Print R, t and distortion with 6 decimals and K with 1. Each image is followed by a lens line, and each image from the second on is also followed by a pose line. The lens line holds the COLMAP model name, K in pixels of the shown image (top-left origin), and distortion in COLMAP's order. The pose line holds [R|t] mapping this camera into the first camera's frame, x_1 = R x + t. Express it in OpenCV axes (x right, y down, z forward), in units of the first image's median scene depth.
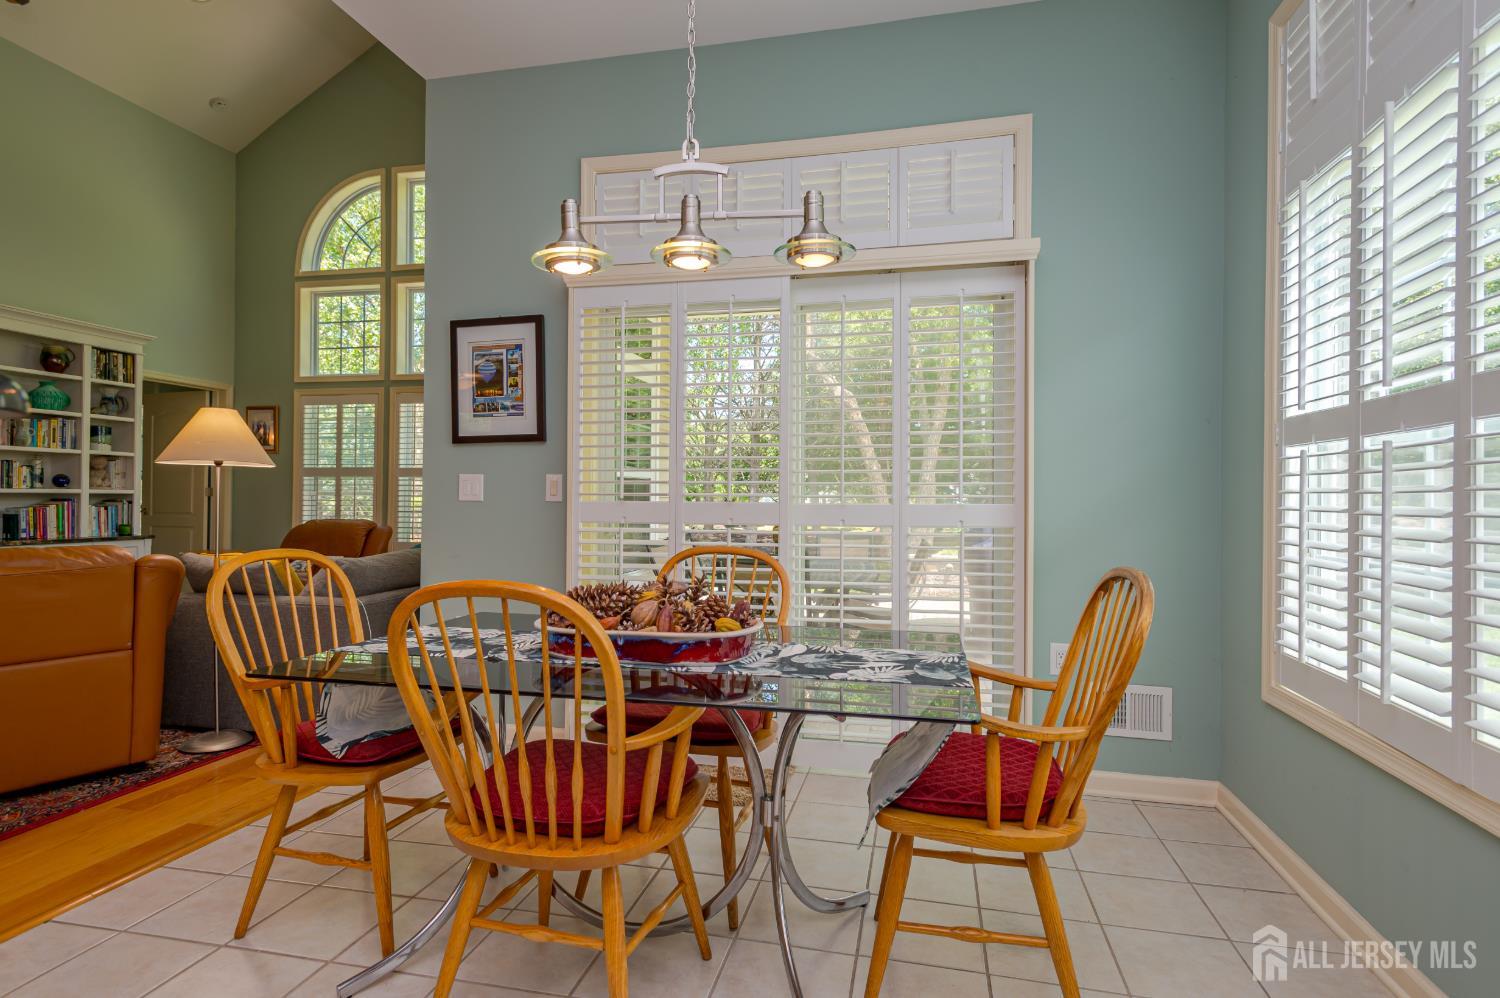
lens RADIAL K [[776.3, 0, 745.2], [0, 776.3, 489.6], [0, 0, 1]] dist [0.045902, 0.000079]
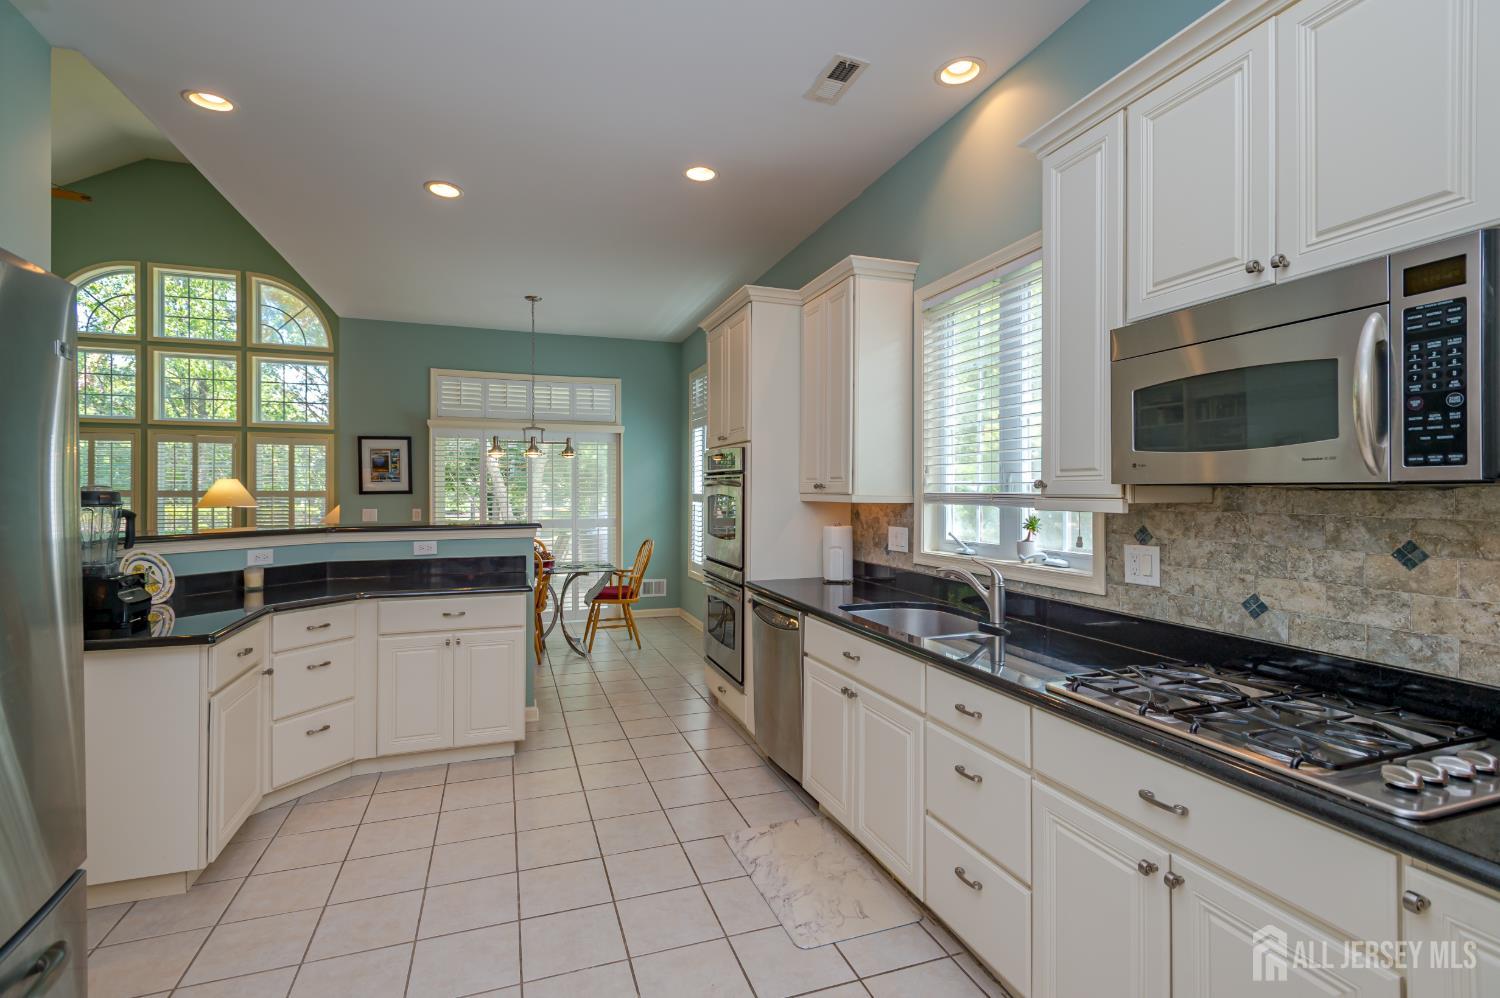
lens RADIAL K [[709.0, 0, 747.6], [0, 709.0, 493.6], [0, 0, 1]] dist [0.024958, -0.008987]
pose [[0.846169, -0.010626, 0.532809, -0.522689], [-0.000985, 0.999768, 0.021503, -0.105569], [-0.532914, -0.018720, 0.845962, -1.194820]]
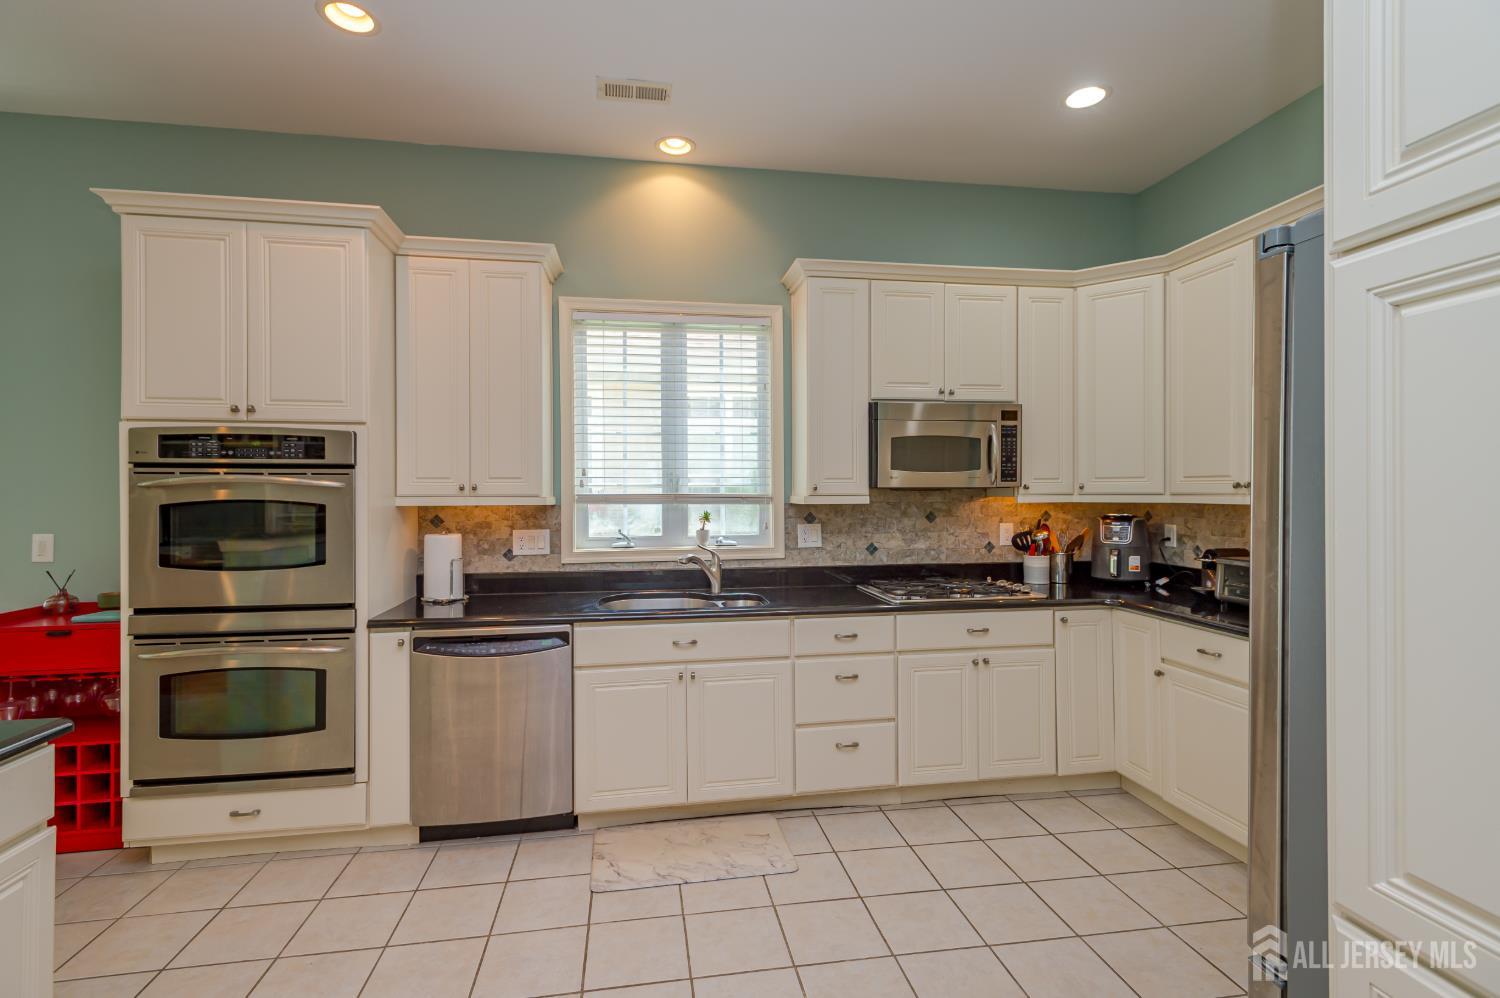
lens RADIAL K [[695.2, 0, 747.0], [0, 695.2, 494.9], [0, 0, 1]] dist [0.010856, -0.001029]
pose [[-0.387303, -0.008601, 0.921912, -0.811848], [-0.012801, 0.999910, 0.003951, -0.092400], [-0.921864, -0.010272, -0.387378, -0.347147]]
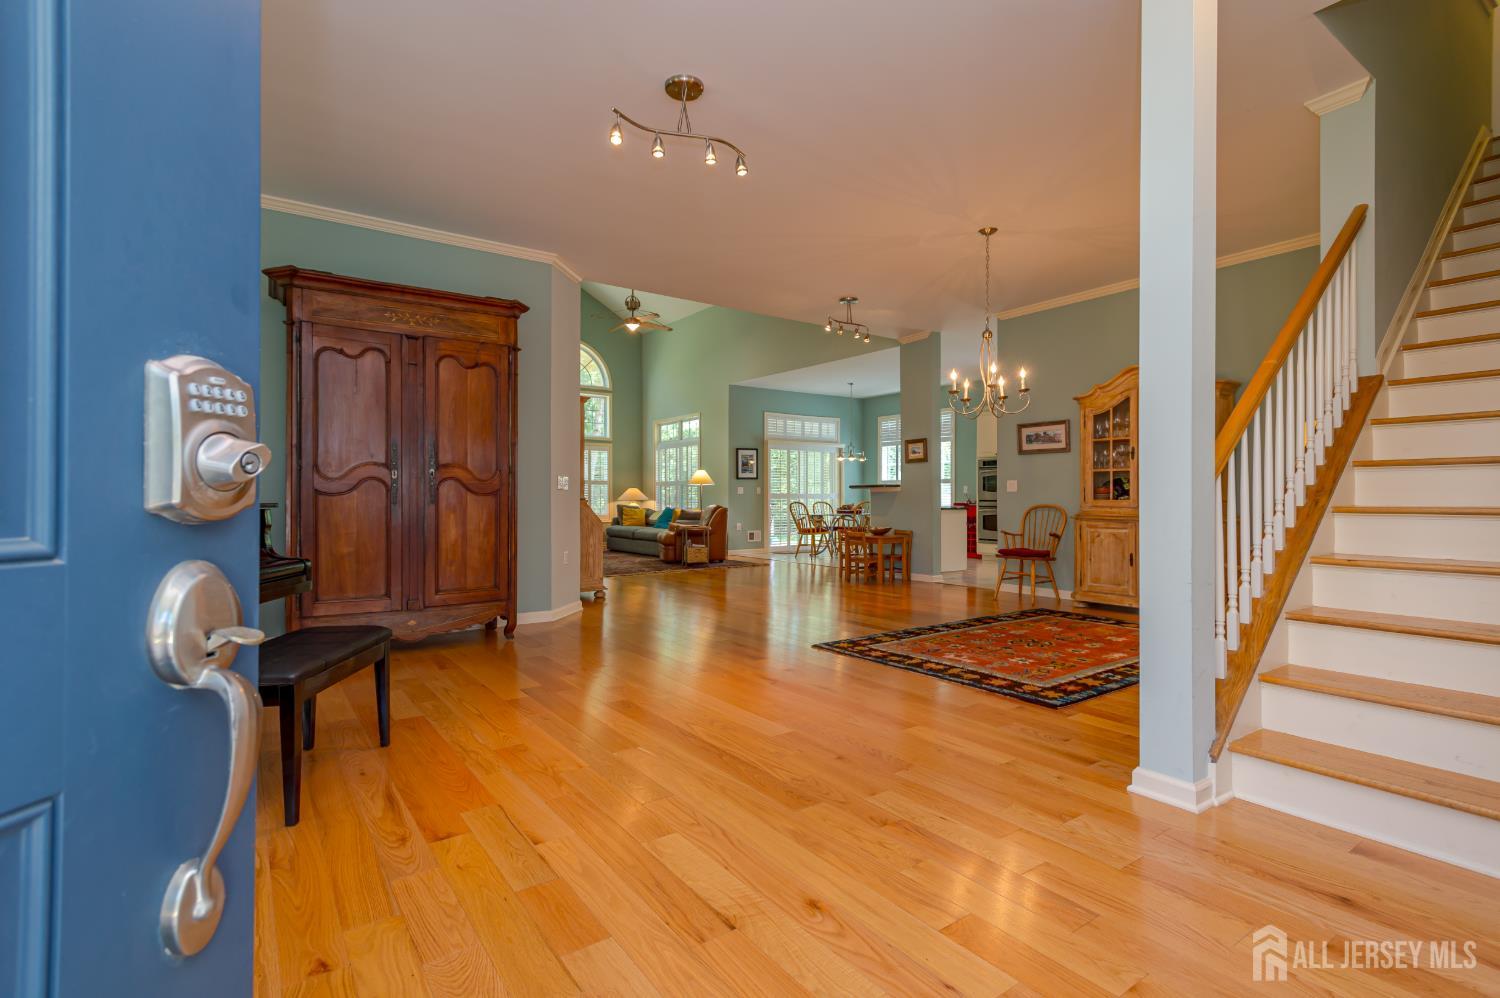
lens RADIAL K [[709.0, 0, 747.6], [0, 709.0, 493.6], [0, 0, 1]] dist [0.024958, -0.008987]
pose [[0.662670, -0.005775, 0.748889, -3.044400], [-0.003833, 0.999931, 0.011103, -0.027559], [-0.748901, -0.010228, 0.662602, -1.411800]]
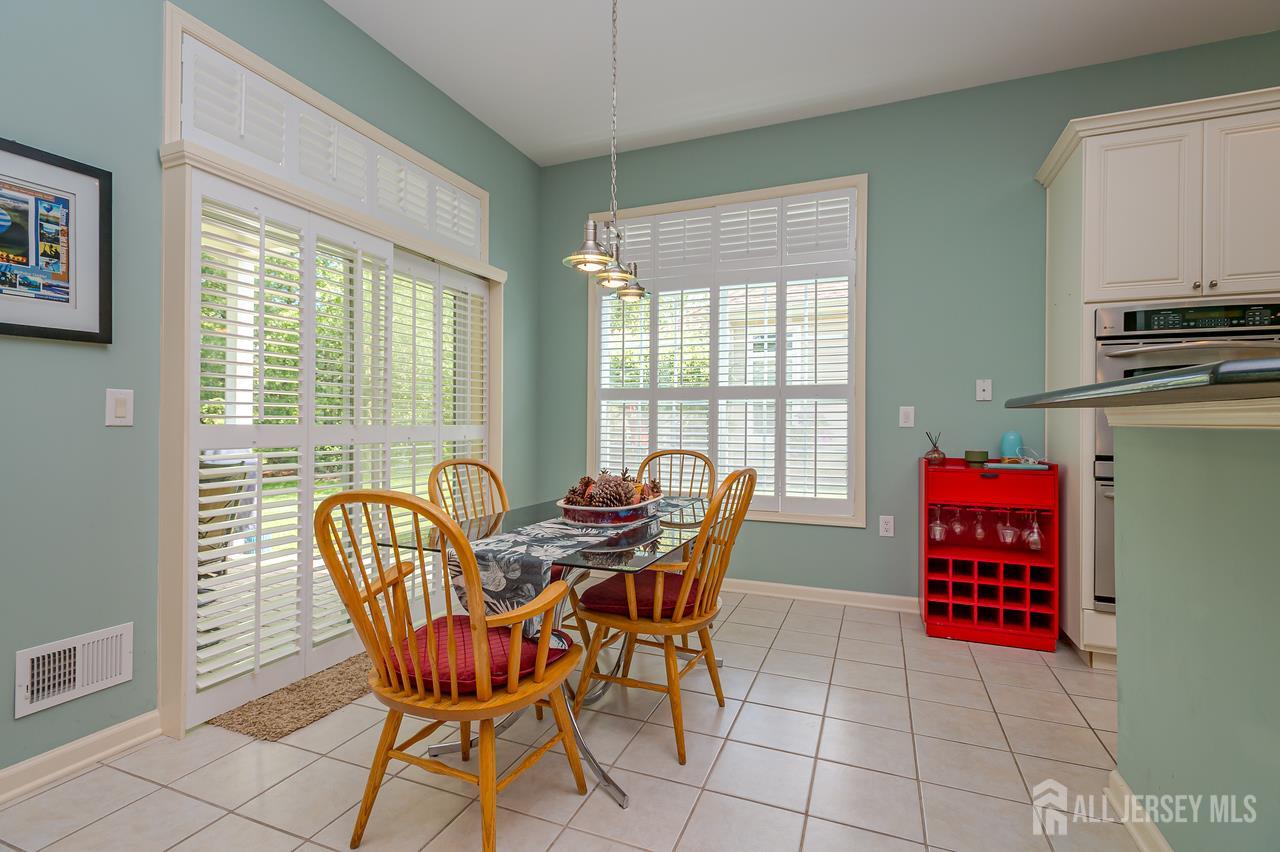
lens RADIAL K [[583.4, 0, 640.0], [0, 583.4, 426.0], [0, 0, 1]] dist [0.018439, -0.007987]
pose [[0.152717, -0.009281, 0.988226, -0.727040], [-0.019107, 0.999741, 0.012342, -0.000720], [-0.988085, -0.020767, 0.152500, 0.409045]]
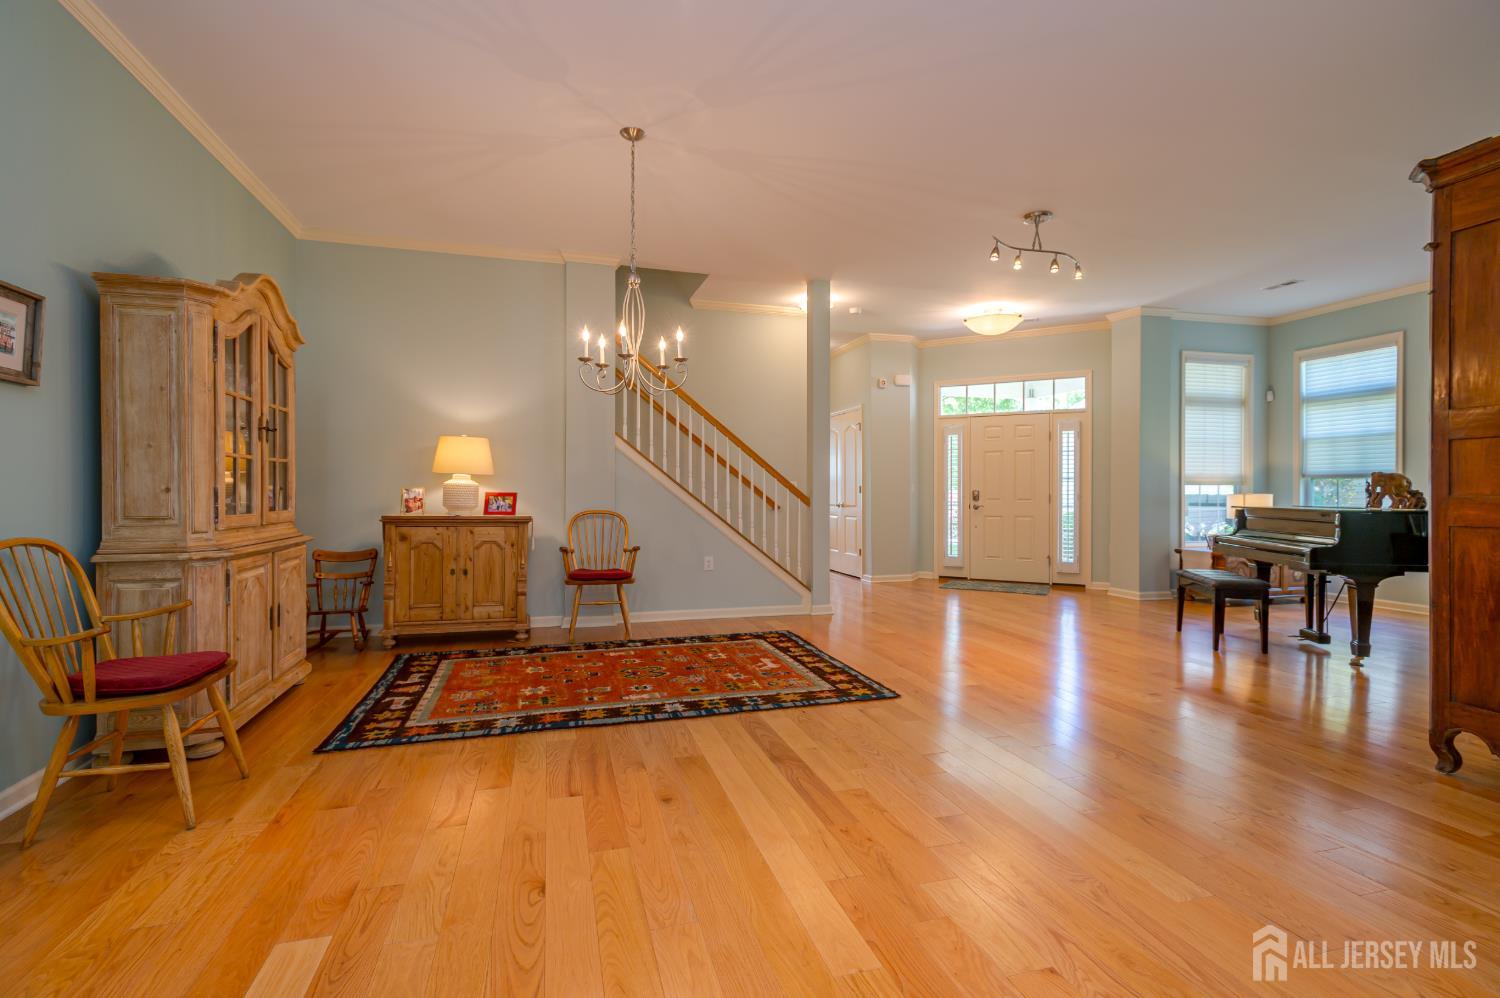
lens RADIAL K [[695.2, 0, 747.0], [0, 695.2, 494.9], [0, 0, 1]] dist [0.010856, -0.001029]
pose [[-0.872897, -0.010035, -0.487802, -1.224081], [-0.004578, 0.999913, -0.012377, -0.011167], [0.487884, -0.008571, -0.872867, 0.204061]]
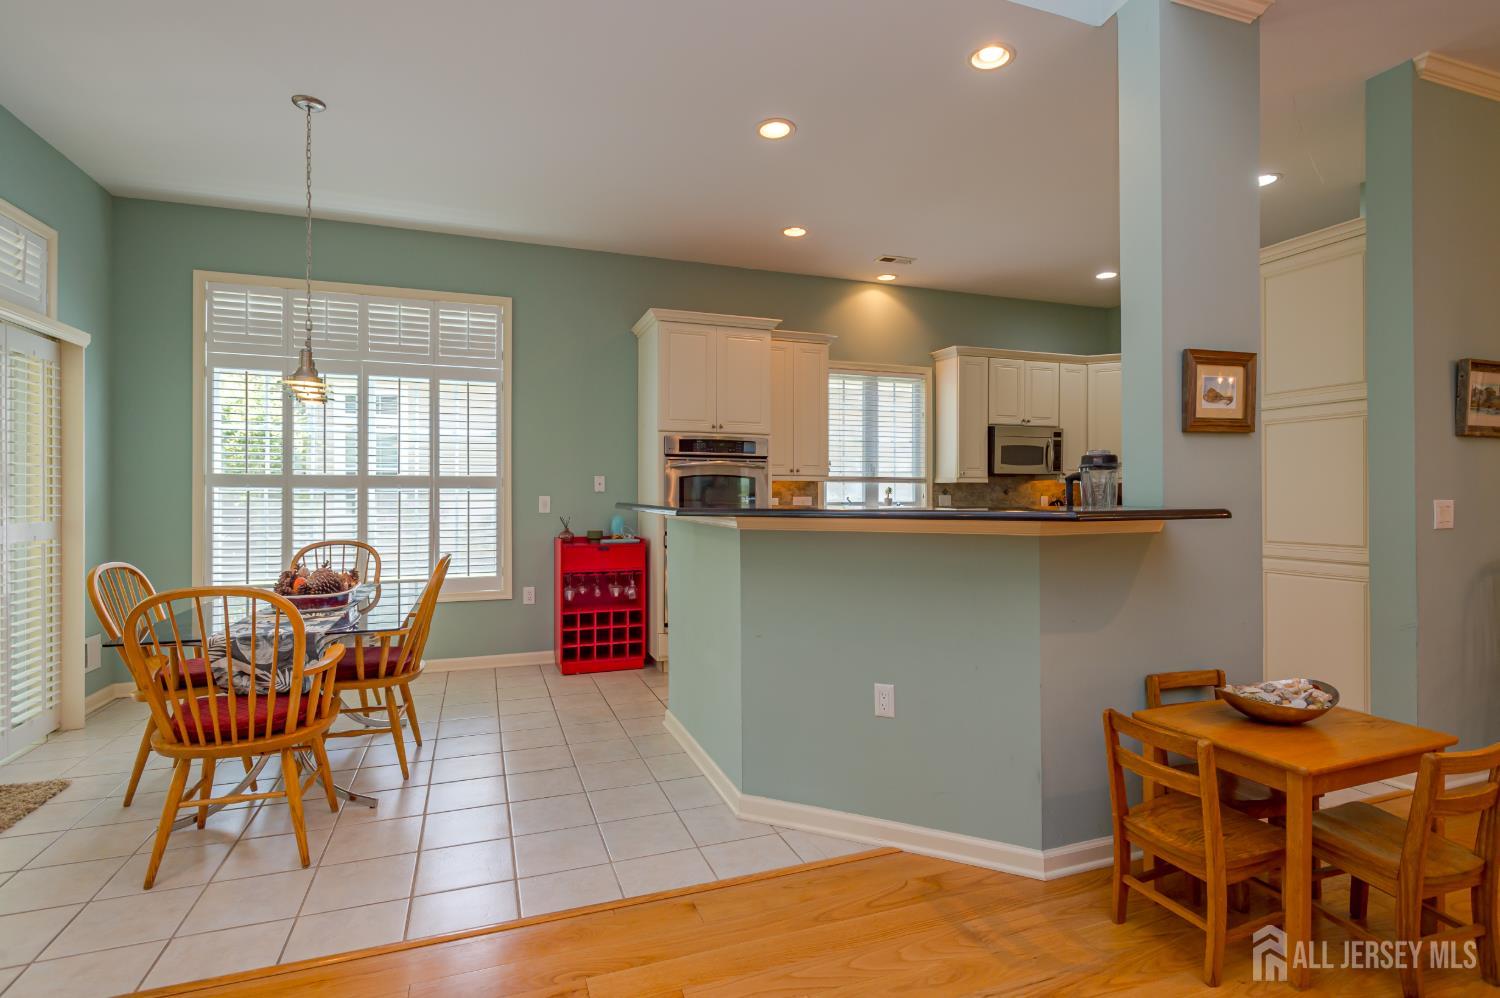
lens RADIAL K [[731.5, 0, 746.3], [0, 731.5, 492.8], [0, 0, 1]] dist [0.008617, -0.000507]
pose [[-0.551340, -0.006008, 0.834259, -1.165858], [-0.016682, 0.999854, -0.003825, -0.037726], [-0.834114, -0.016026, -0.551360, 0.599068]]
